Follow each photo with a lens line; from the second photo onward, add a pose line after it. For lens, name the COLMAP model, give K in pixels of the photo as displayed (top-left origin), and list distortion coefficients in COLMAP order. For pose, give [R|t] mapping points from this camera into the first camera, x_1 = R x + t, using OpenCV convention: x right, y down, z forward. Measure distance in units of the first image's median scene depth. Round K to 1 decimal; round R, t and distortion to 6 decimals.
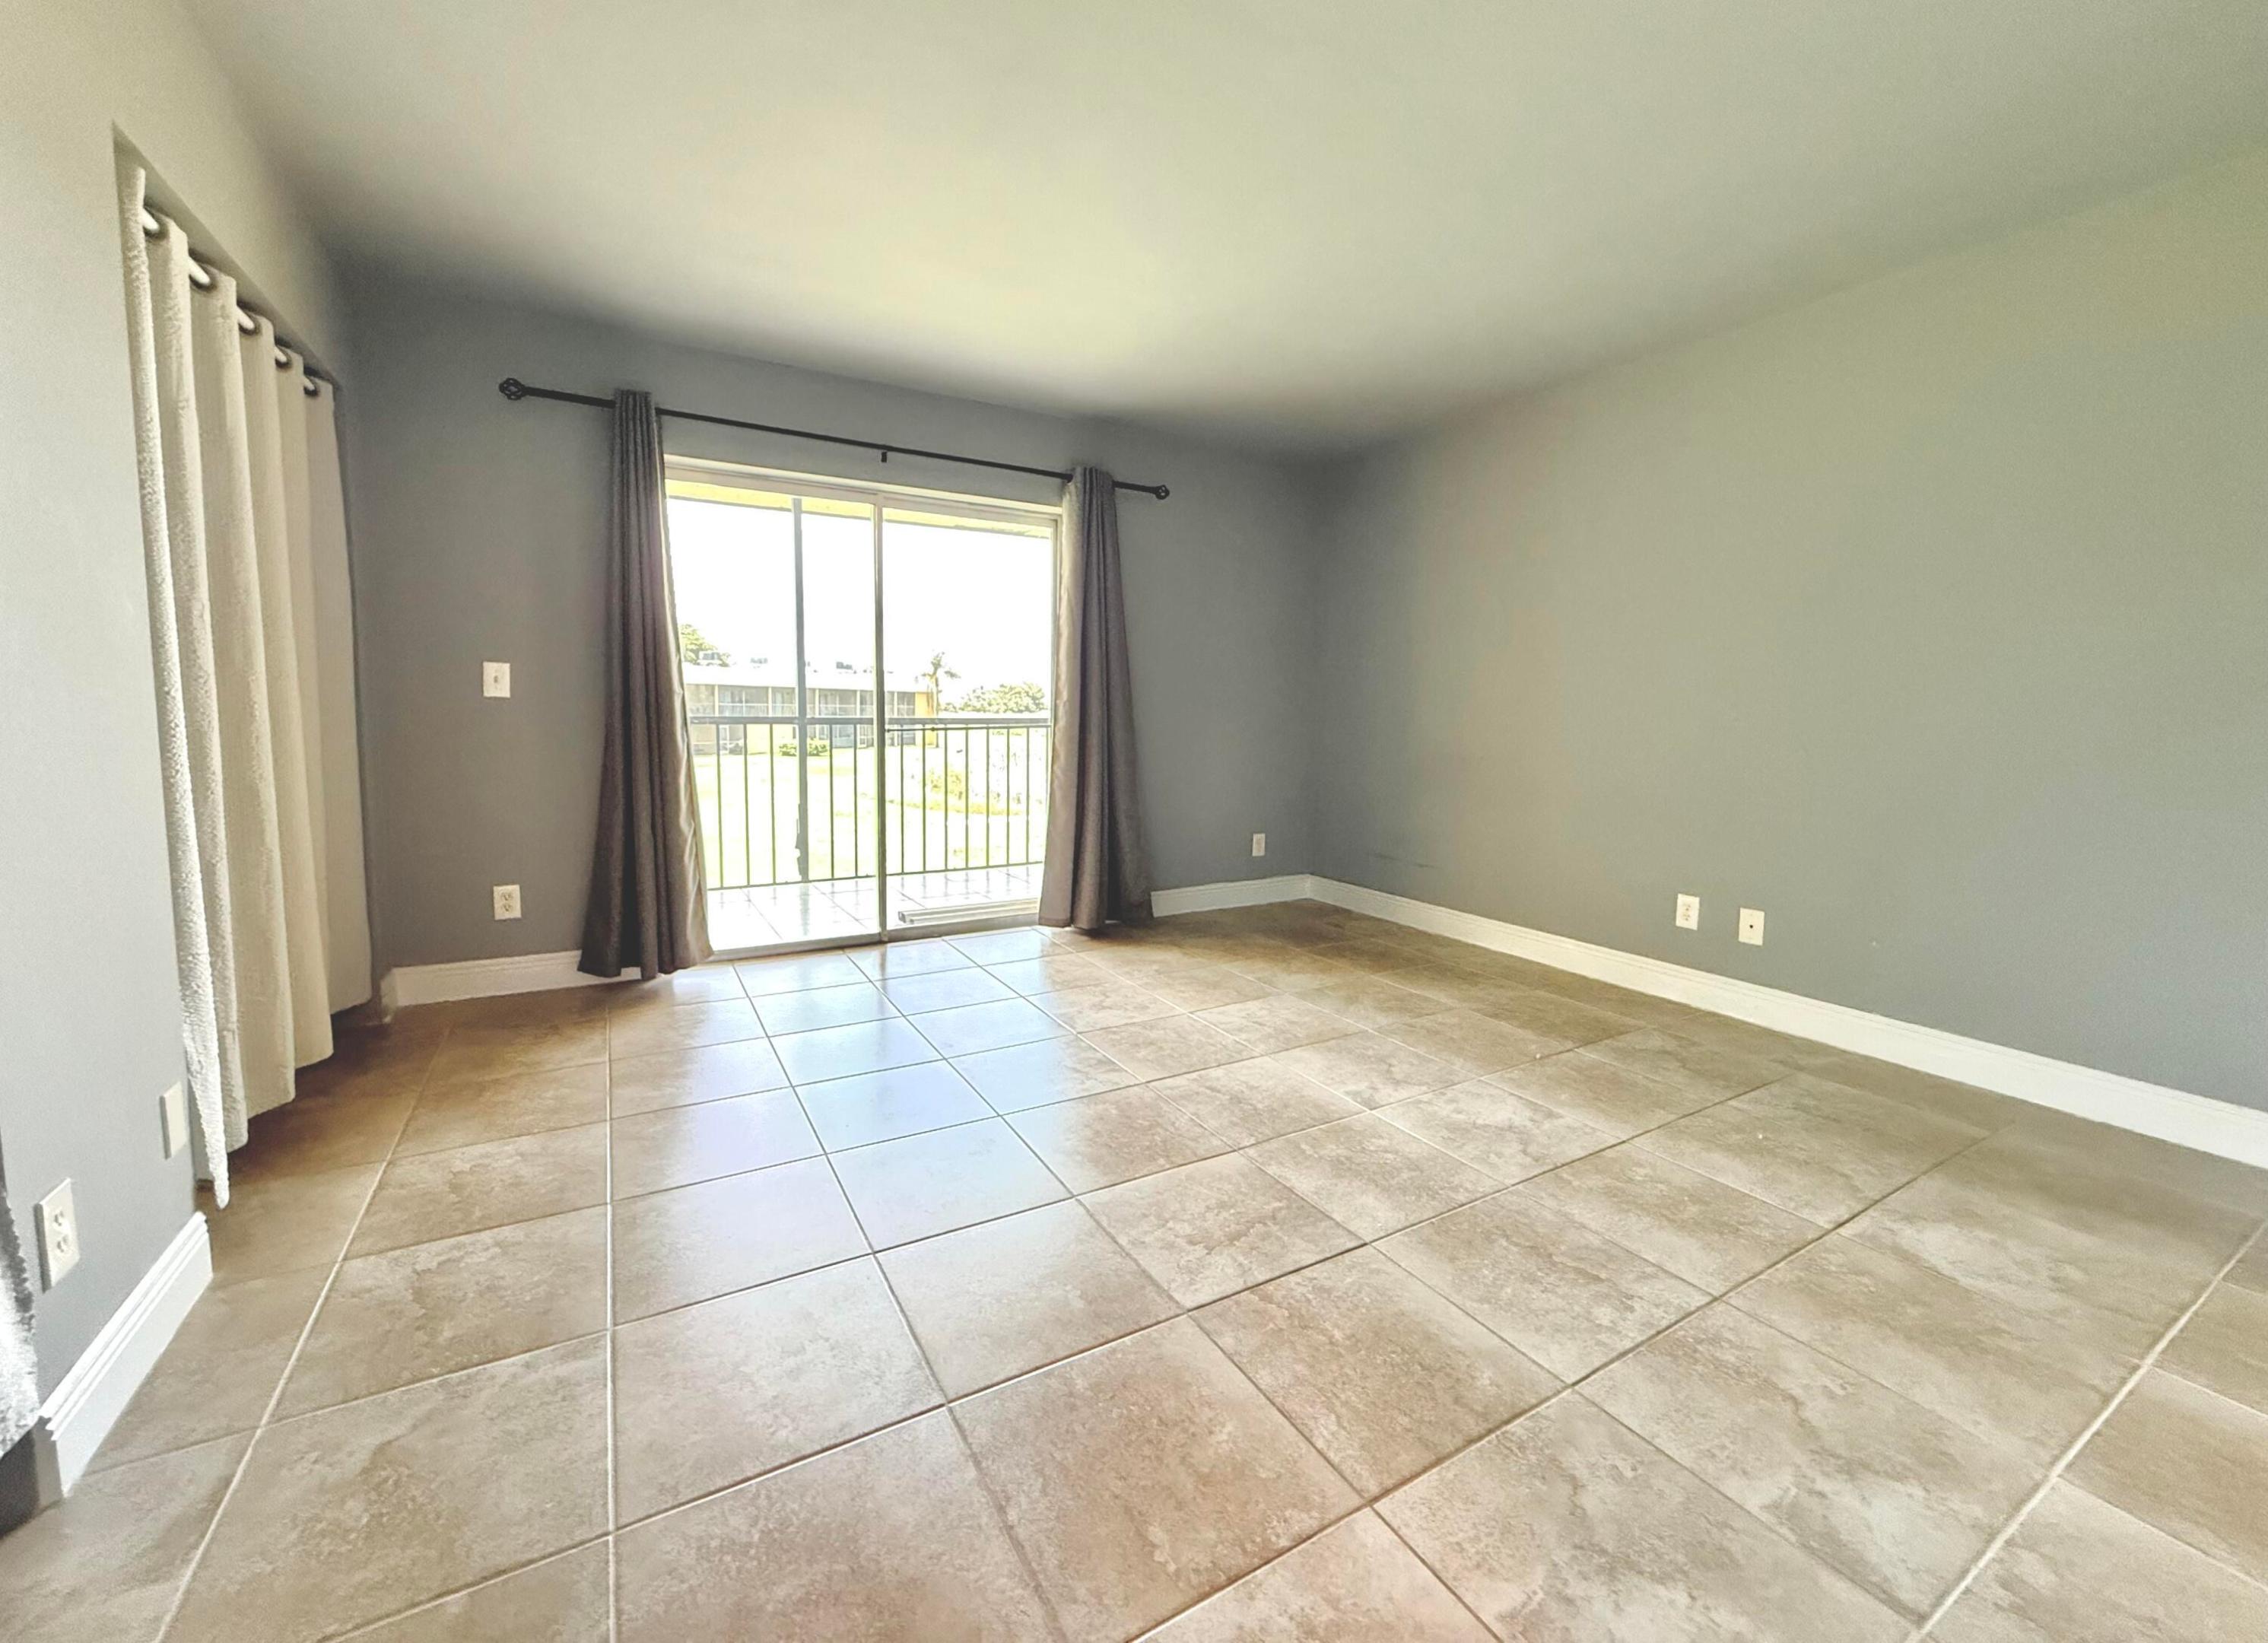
lens RADIAL K [[905.0, 0, 1136.7], [0, 905.0, 799.6], [0, 0, 1]] dist [0.000471, -0.000071]
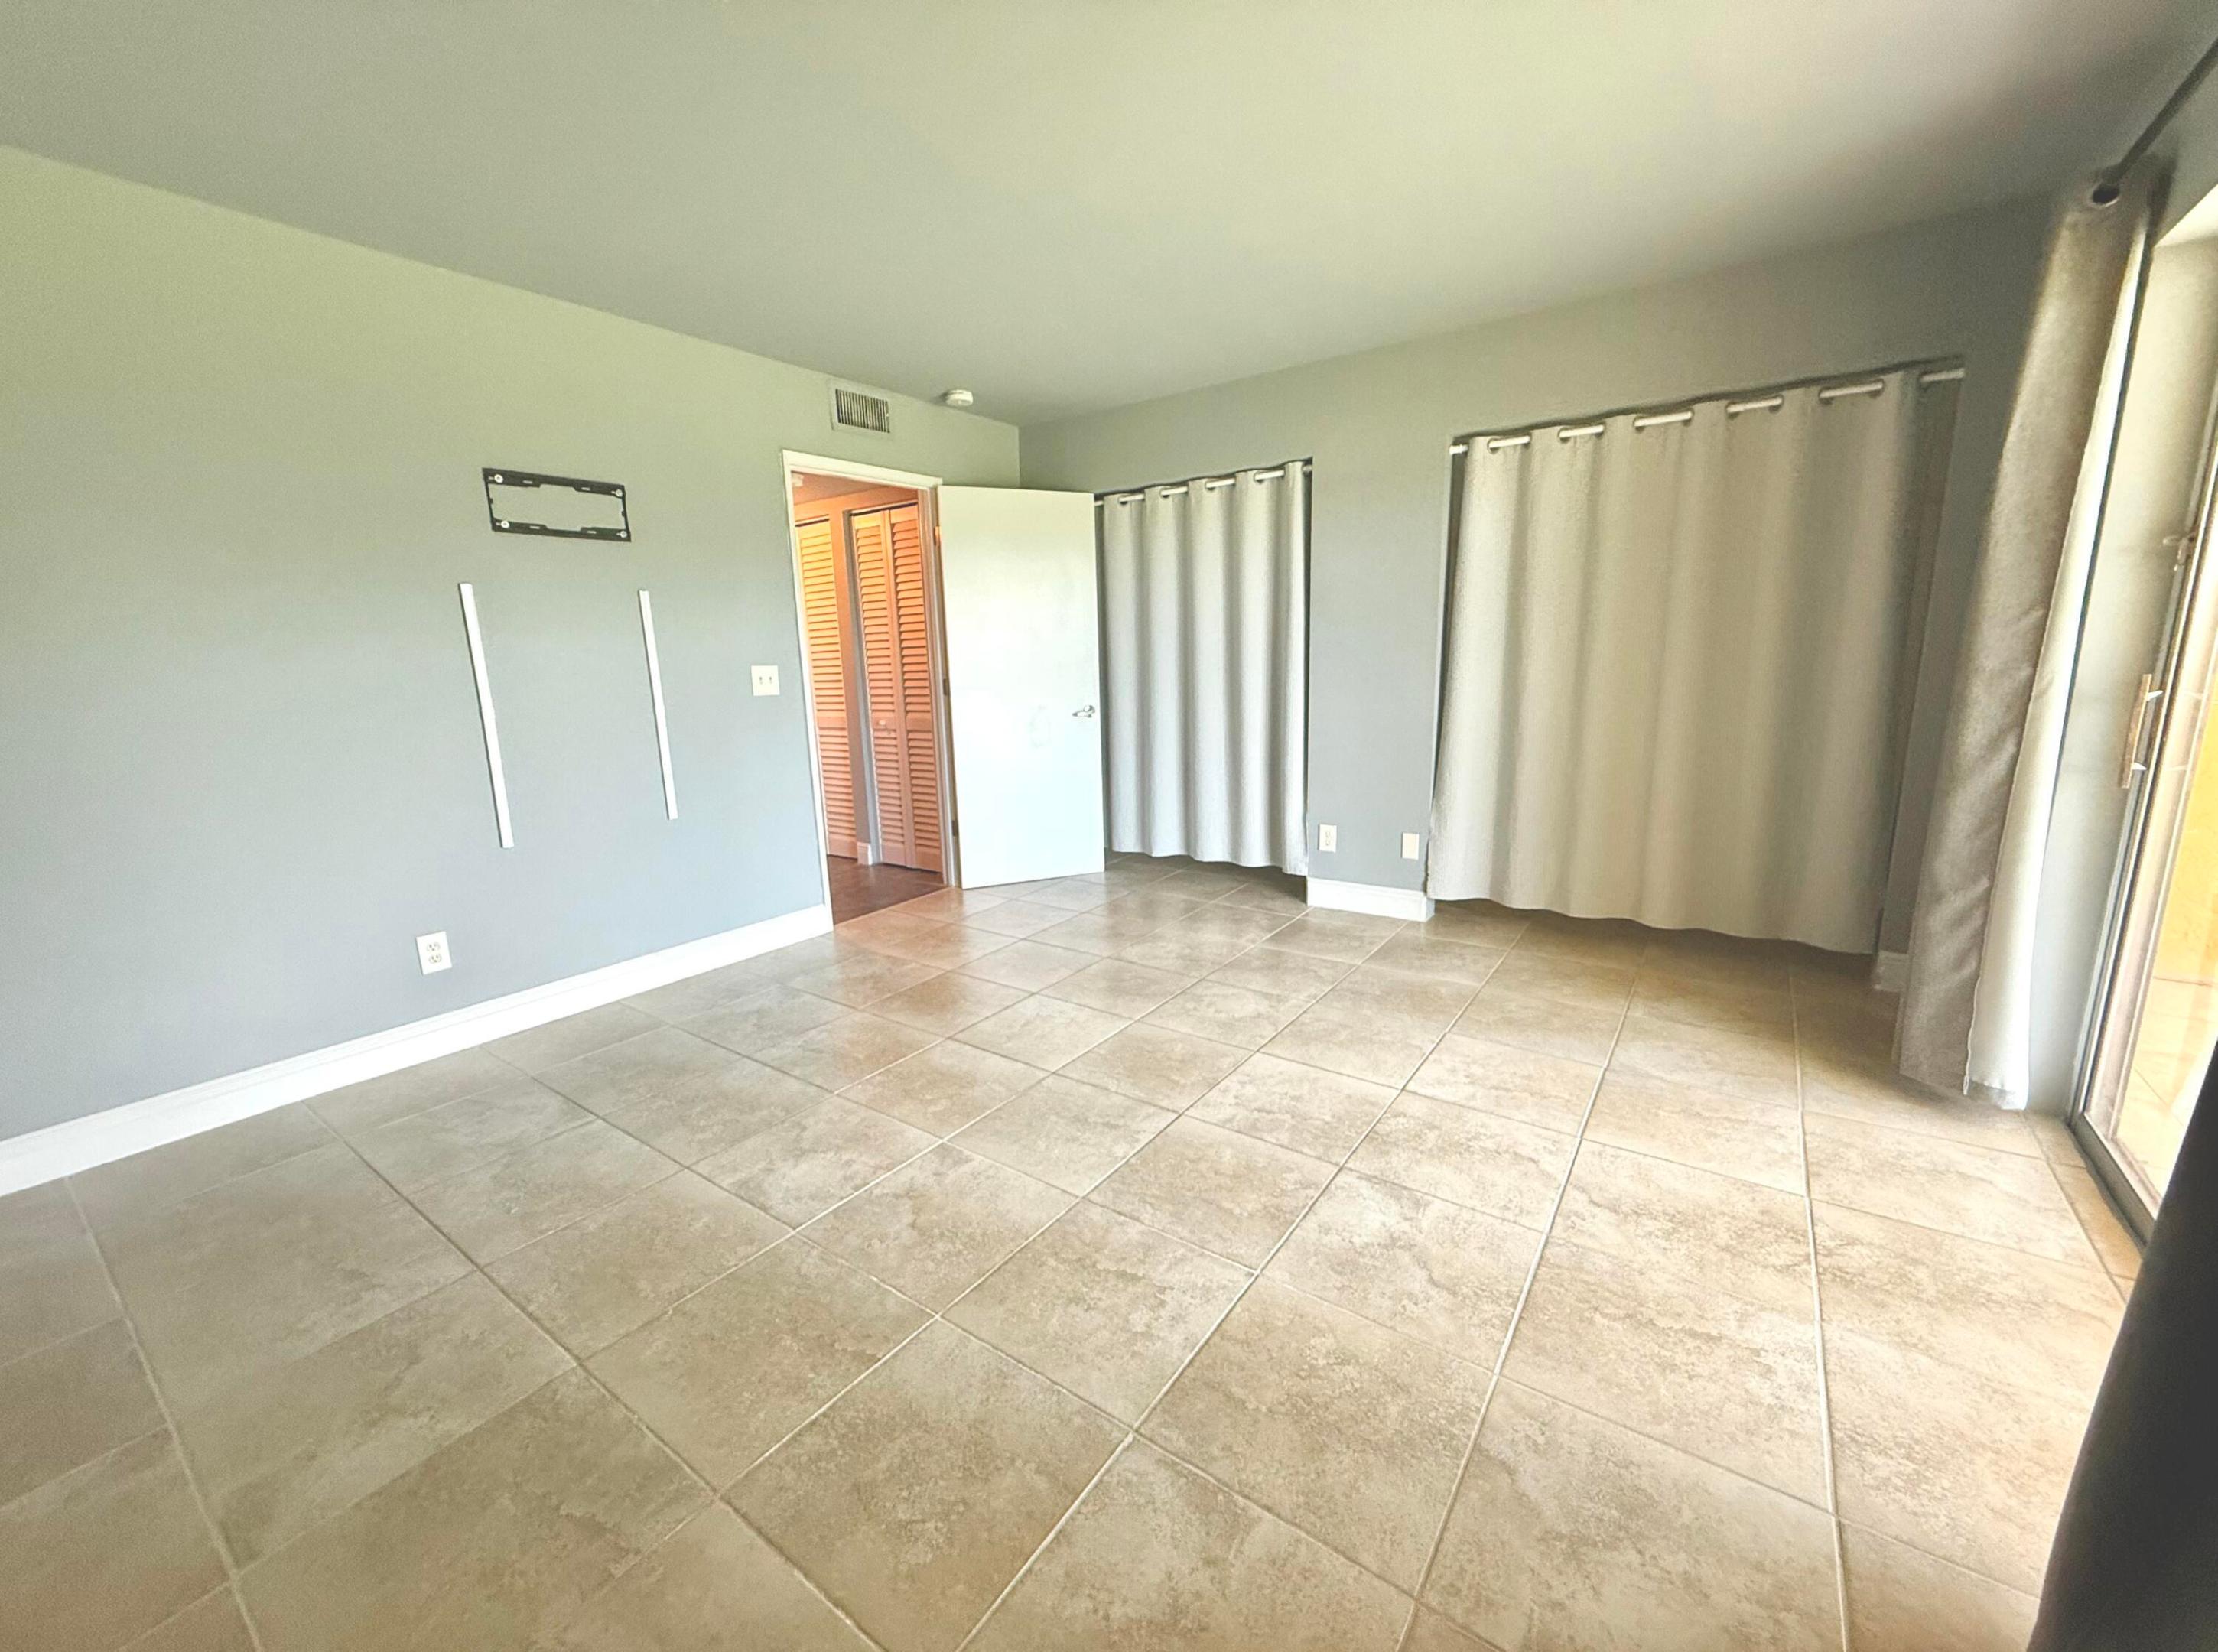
lens RADIAL K [[885.8, 0, 1097.9], [0, 885.8, 819.7], [0, 0, 1]] dist [0.002309, -0.001014]
pose [[-0.918002, 0.087416, -0.386820, 0.405529], [-0.022940, 0.962065, 0.271854, -0.218657], [0.395911, 0.258436, -0.881173, 1.656888]]
